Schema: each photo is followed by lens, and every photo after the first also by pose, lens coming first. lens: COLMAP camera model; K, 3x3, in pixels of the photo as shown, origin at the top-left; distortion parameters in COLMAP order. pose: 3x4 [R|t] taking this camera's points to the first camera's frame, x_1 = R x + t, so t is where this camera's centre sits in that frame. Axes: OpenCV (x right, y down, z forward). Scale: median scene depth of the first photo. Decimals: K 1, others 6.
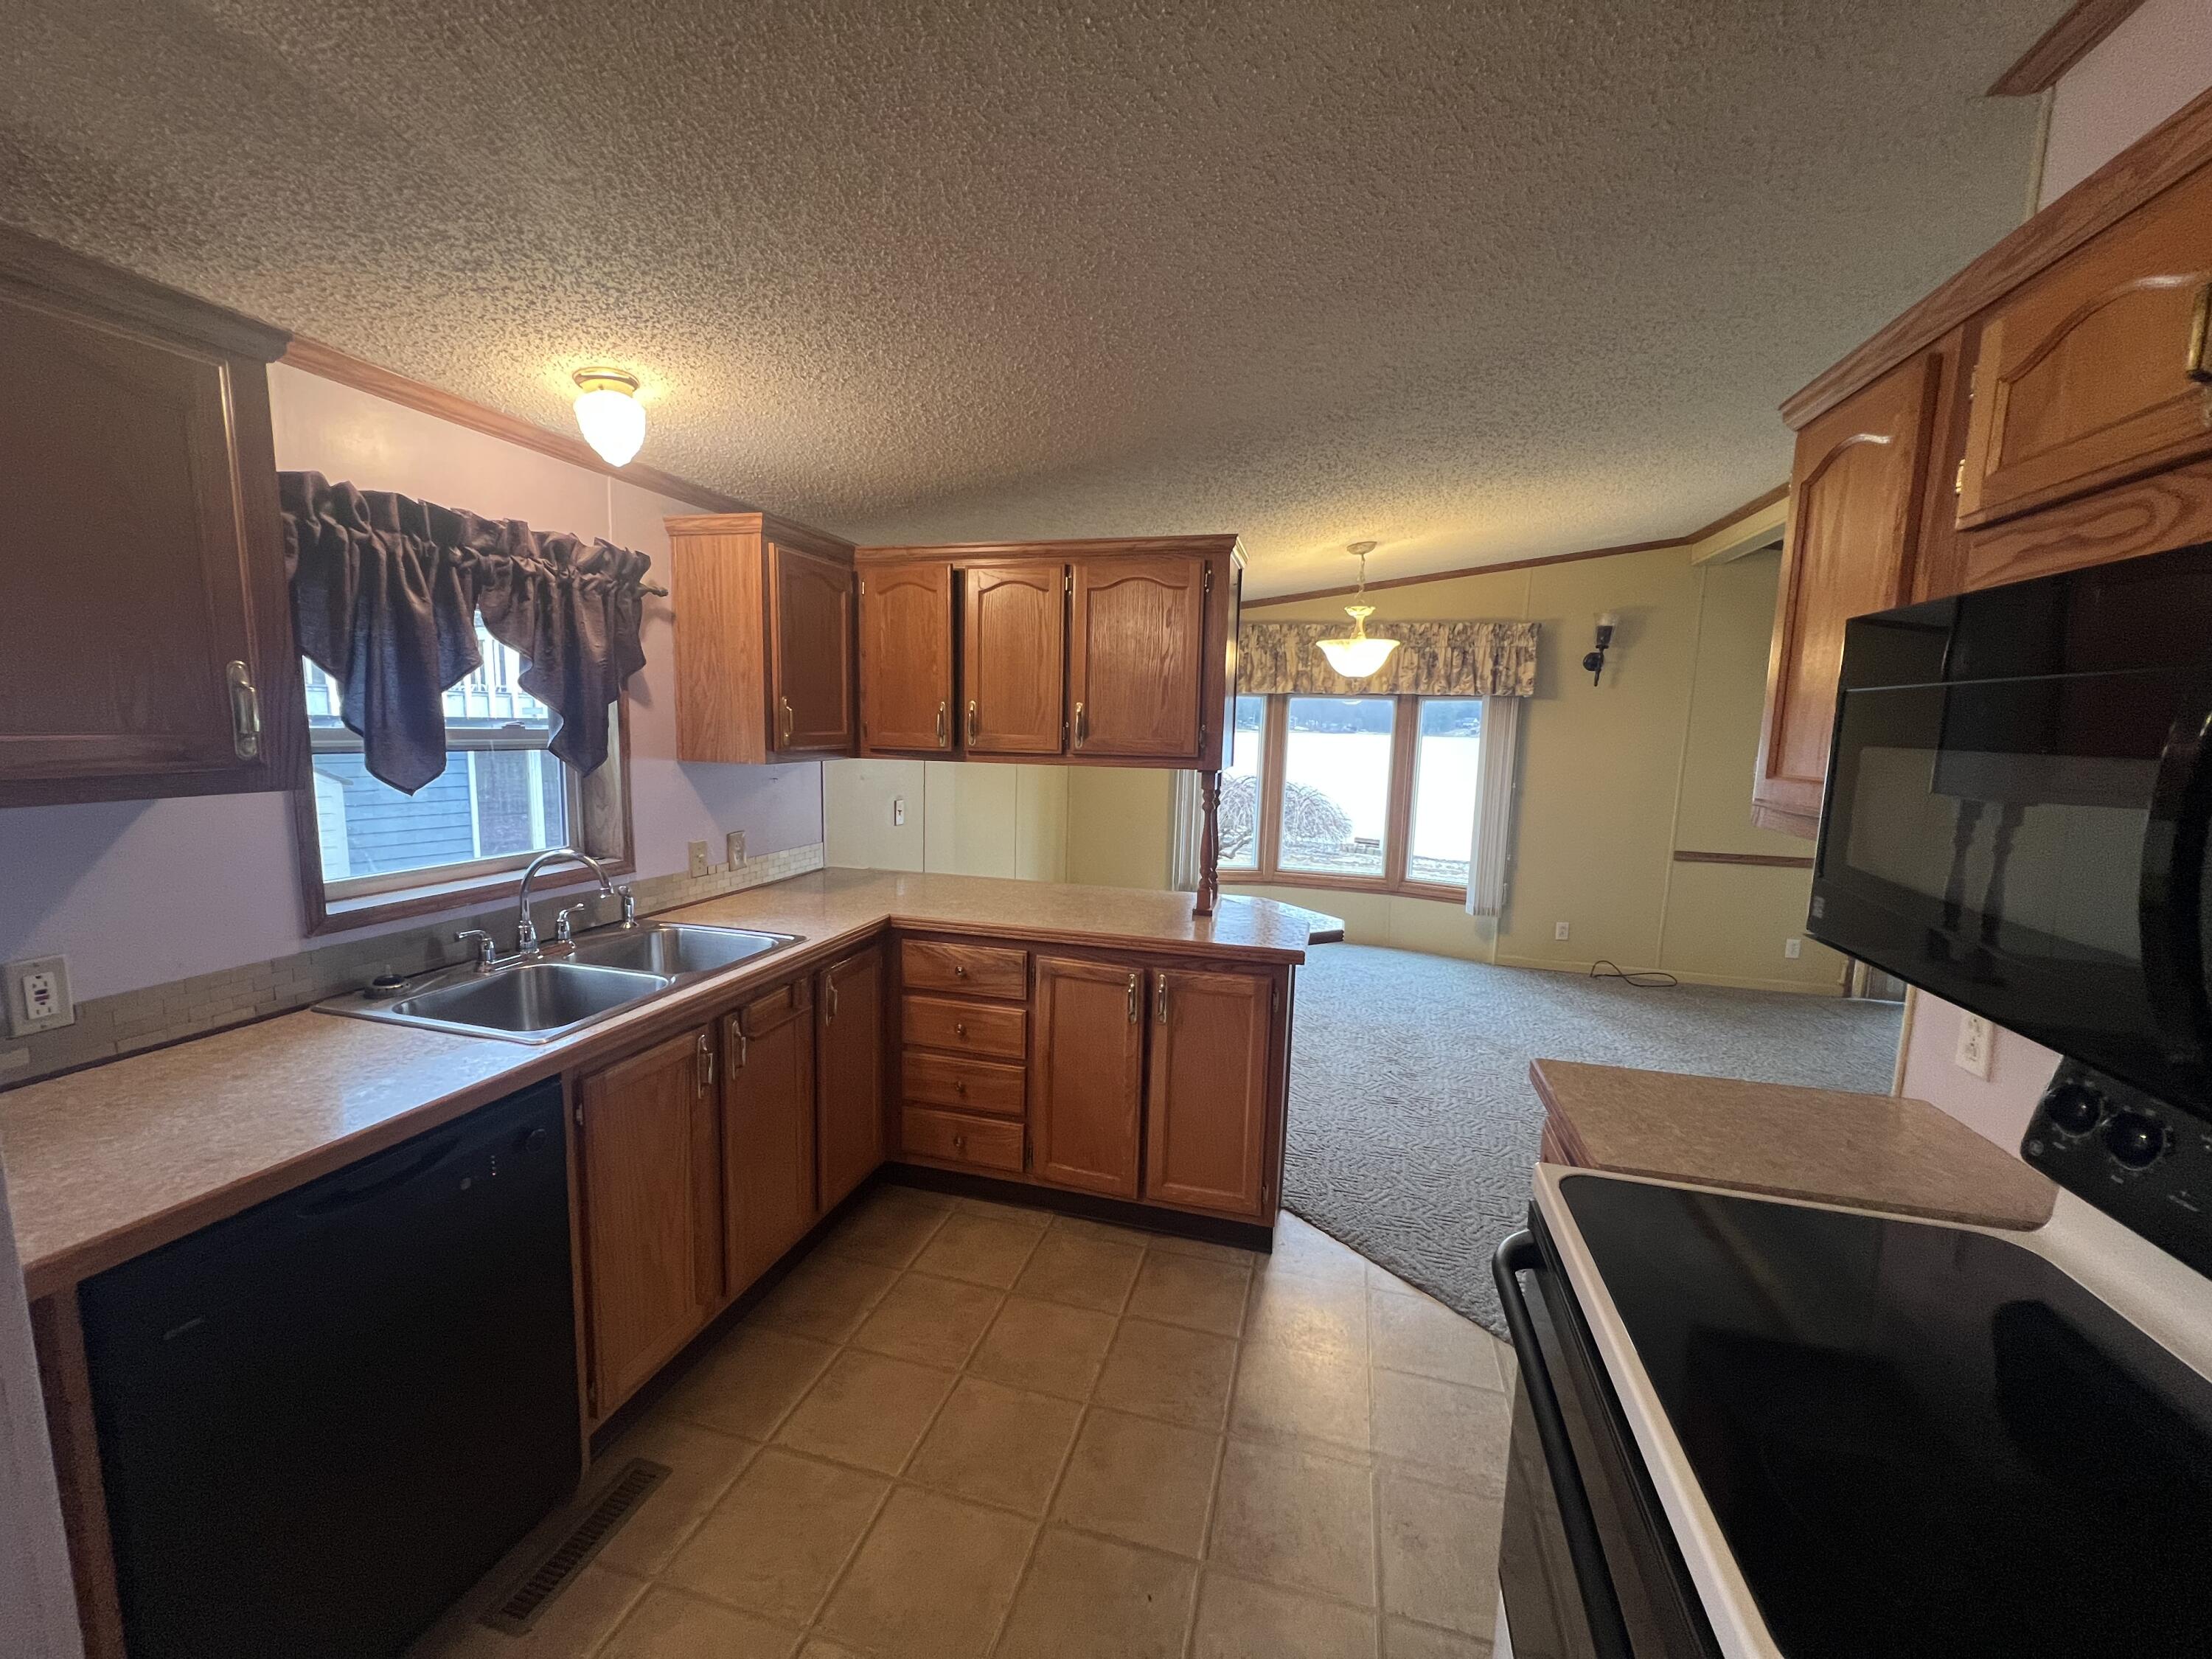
lens RADIAL K [[881.8, 0, 1100.8], [0, 881.8, 828.9], [0, 0, 1]] dist [-0.001388, 0.000699]
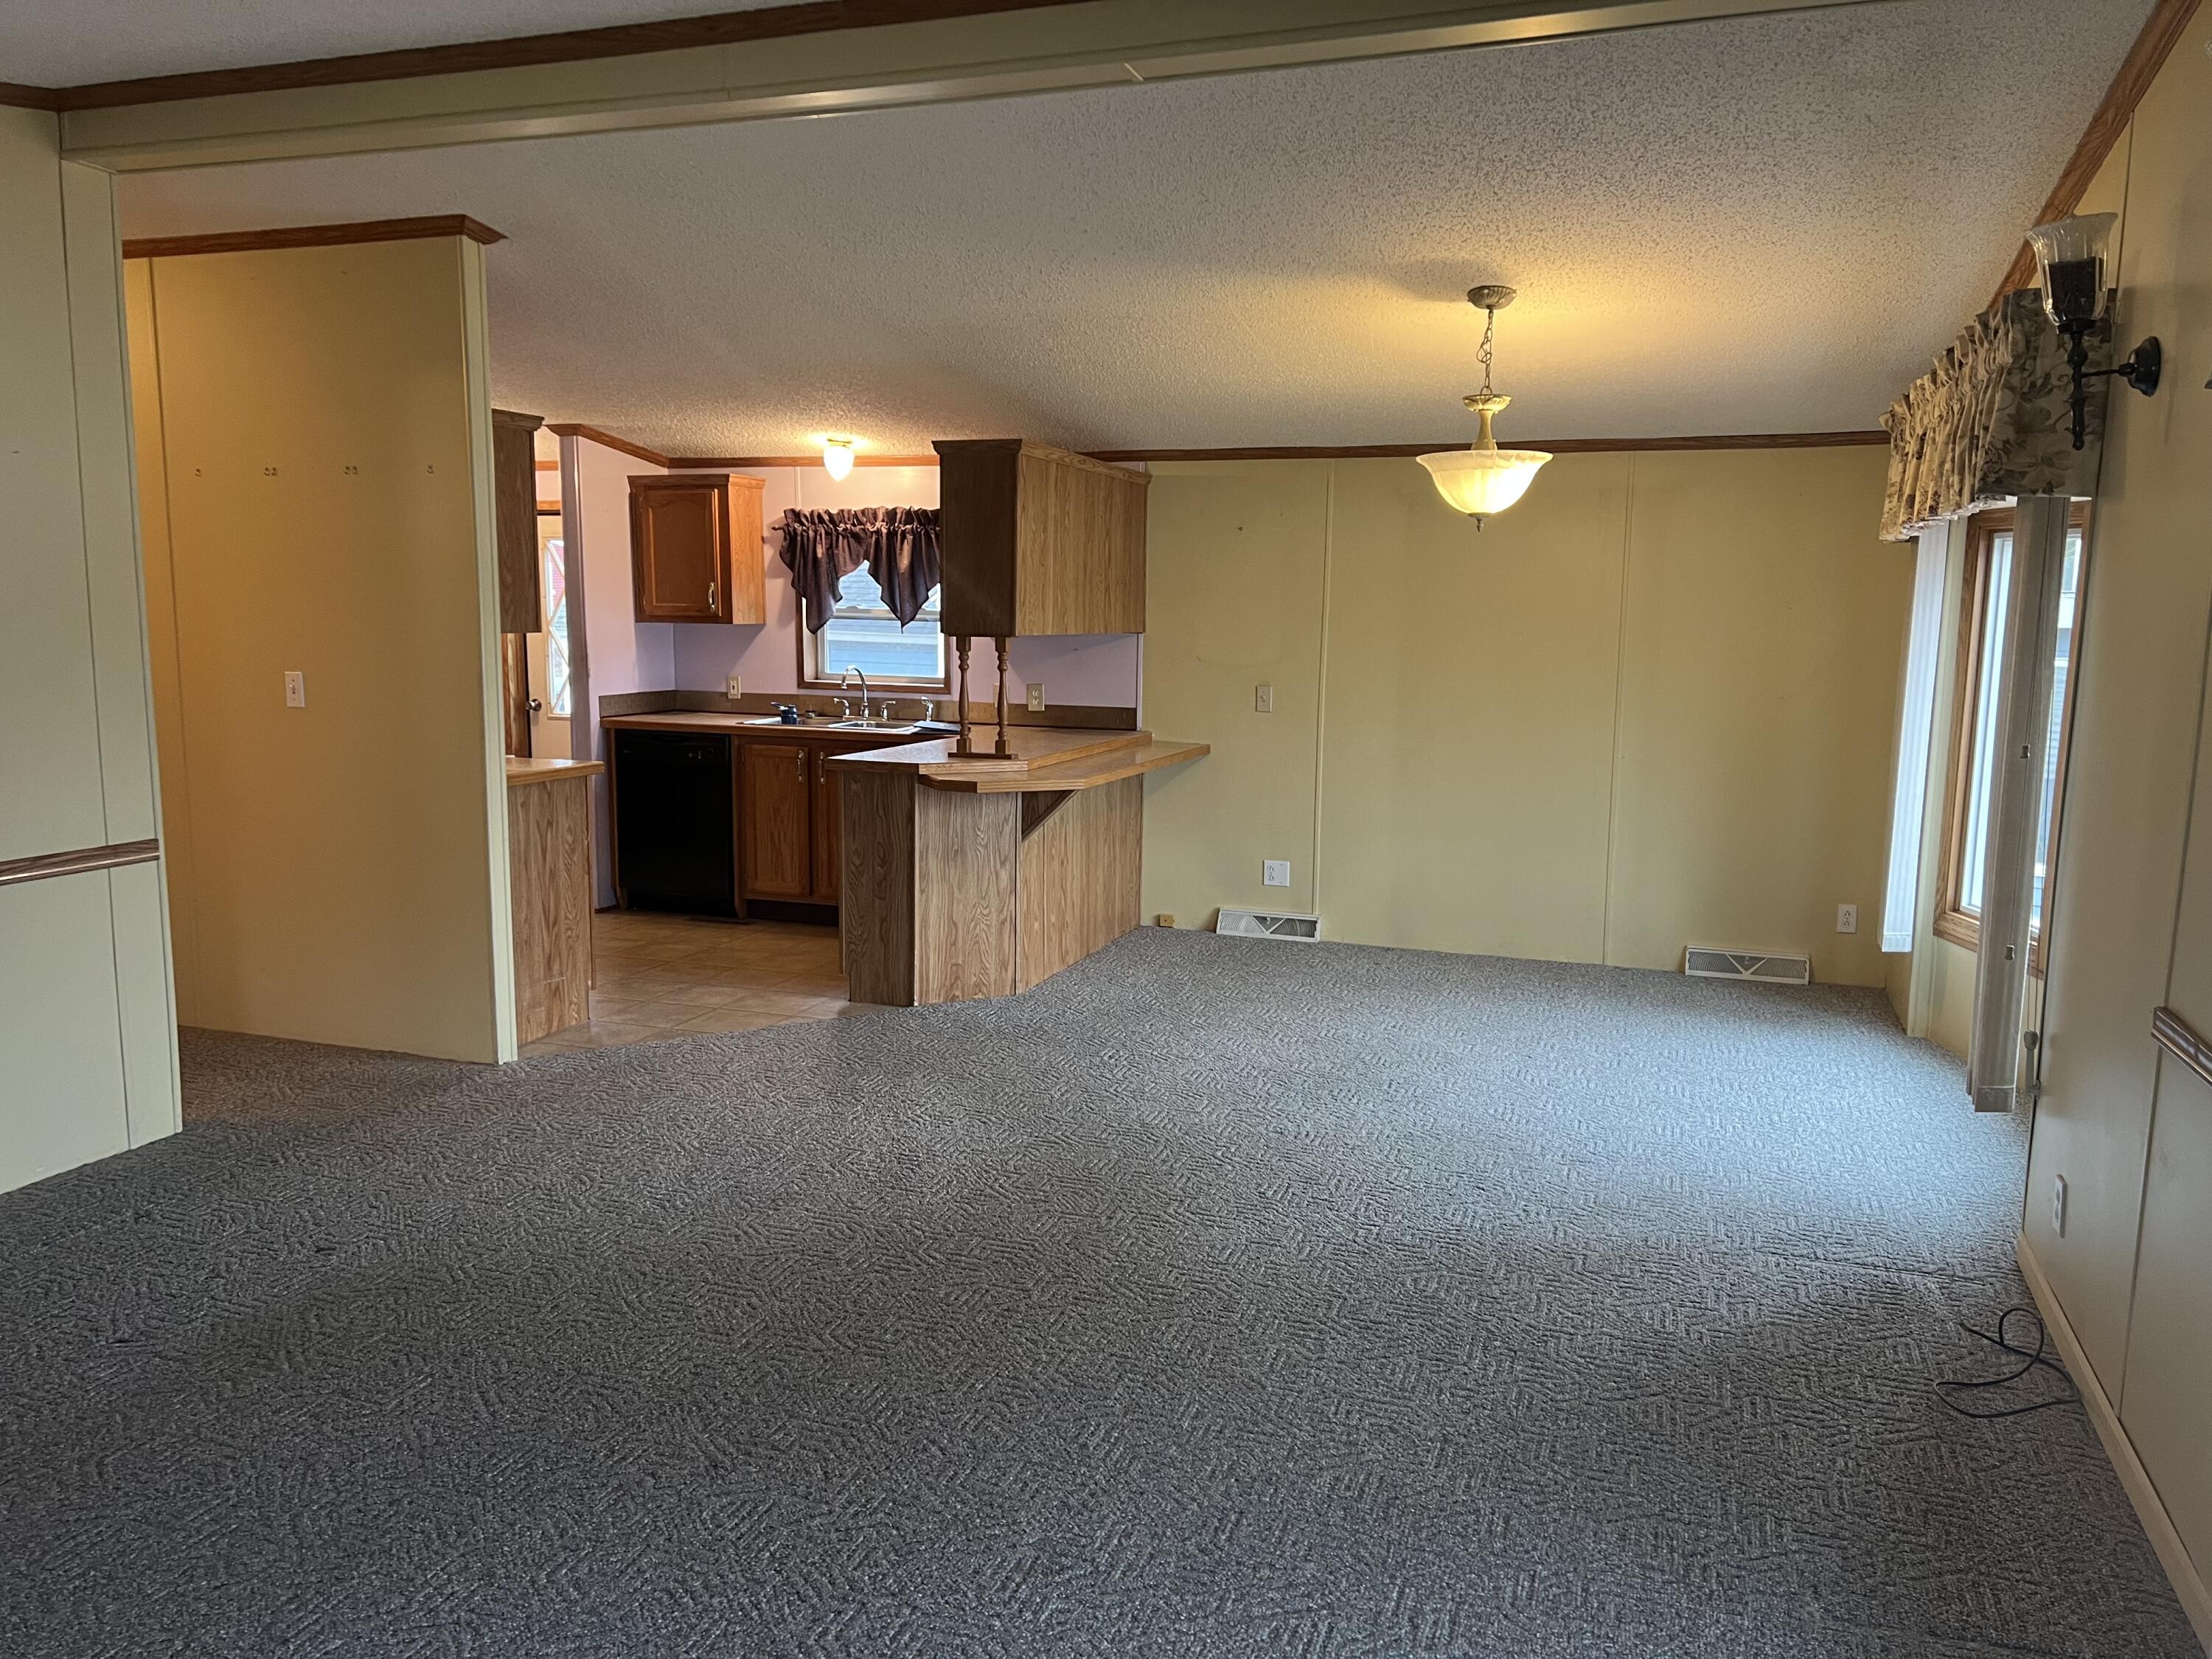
lens RADIAL K [[1641.6, 0, 1104.0], [0, 1641.6, 834.7], [0, 0, 1]] dist [0.044963, -0.017398]
pose [[-0.074772, 0.107054, -0.991438, 3.336922], [-0.143015, 0.982792, 0.116906, -0.125751], [0.986892, 0.150532, -0.058175, 1.951595]]
